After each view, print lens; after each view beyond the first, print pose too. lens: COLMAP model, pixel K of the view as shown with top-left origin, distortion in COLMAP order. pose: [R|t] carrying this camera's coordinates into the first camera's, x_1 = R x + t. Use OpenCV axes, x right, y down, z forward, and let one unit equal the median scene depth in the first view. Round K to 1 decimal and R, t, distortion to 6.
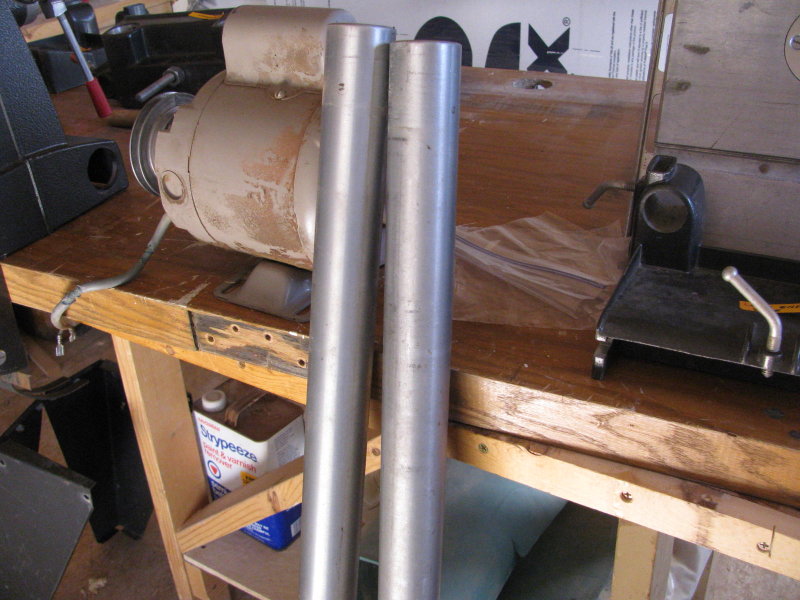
lens RADIAL K [[833.8, 0, 397.5], [0, 833.8, 301.2], [0, 0, 1]] dist [-0.143596, 0.000000]
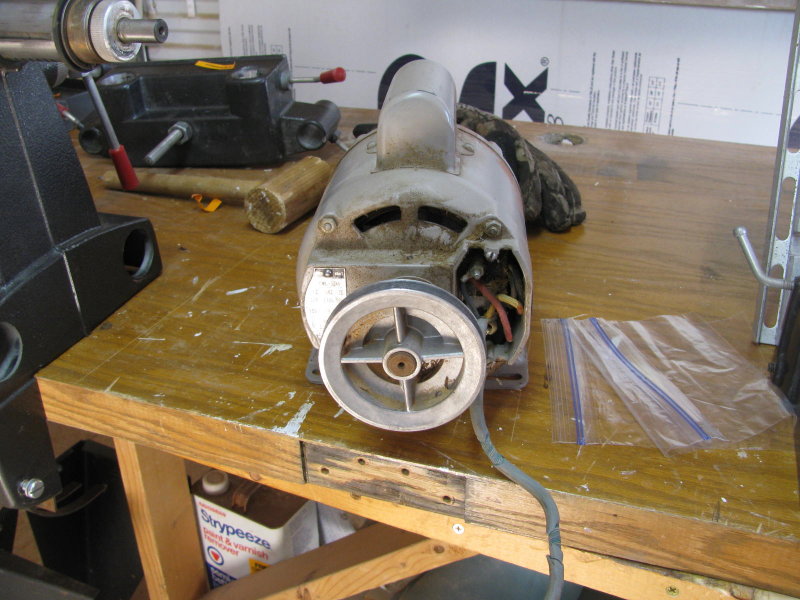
lens RADIAL K [[833.8, 0, 406.6], [0, 833.8, 301.0], [0, 0, 1]] dist [-0.143596, 0.000000]
pose [[0.991846, -0.026612, 0.124631, -0.131436], [0.029592, 0.999317, -0.022119, -0.058270], [-0.123958, 0.025627, 0.991957, 0.075088]]
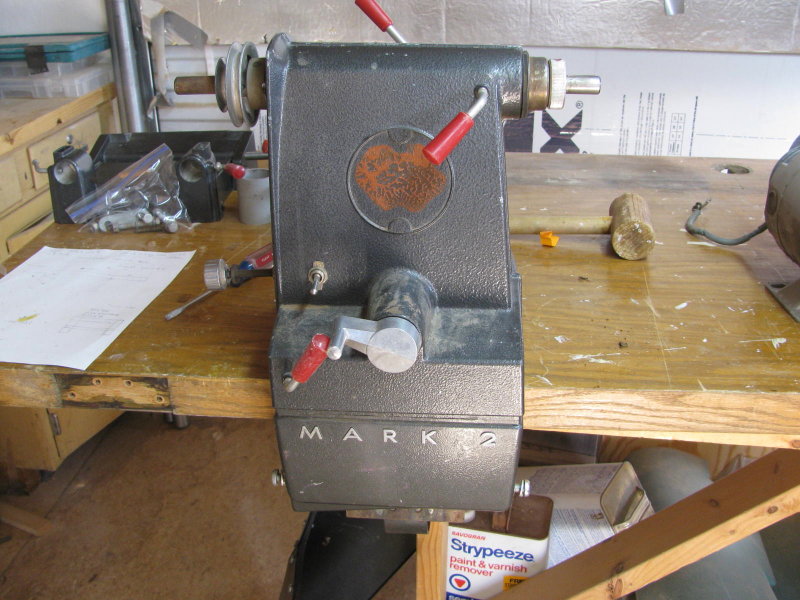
lens RADIAL K [[833.8, 0, 403.3], [0, 833.8, 301.2], [0, 0, 1]] dist [-0.143596, 0.000000]
pose [[0.929111, -0.118843, 0.350183, -0.645246], [0.147815, 0.987365, -0.057101, -0.081444], [-0.338973, 0.104816, 0.934939, 0.112757]]
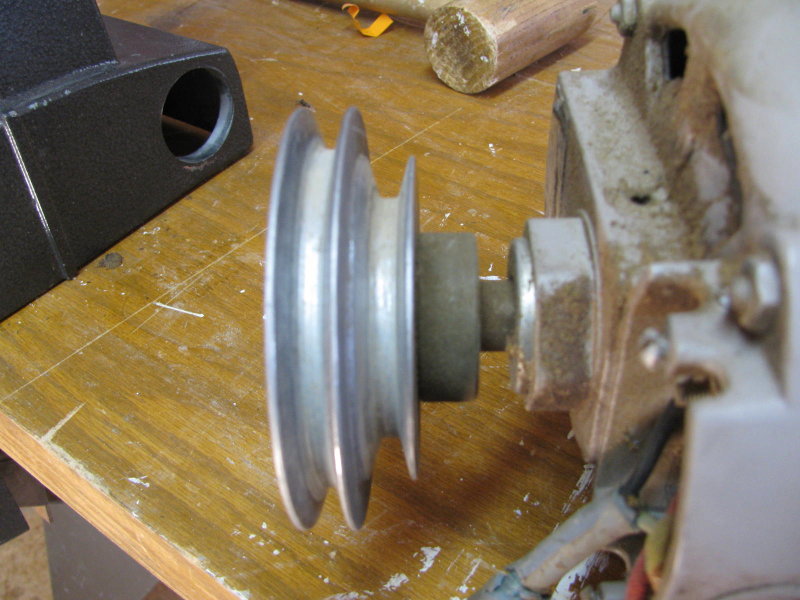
lens RADIAL K [[833.8, 0, 396.4], [0, 833.8, 296.7], [0, 0, 1]] dist [-0.143596, 0.000000]
pose [[0.984831, 0.126415, -0.118856, -0.130962], [-0.100276, 0.973672, 0.204715, -0.116476], [0.141605, -0.189691, 0.971579, 0.387893]]
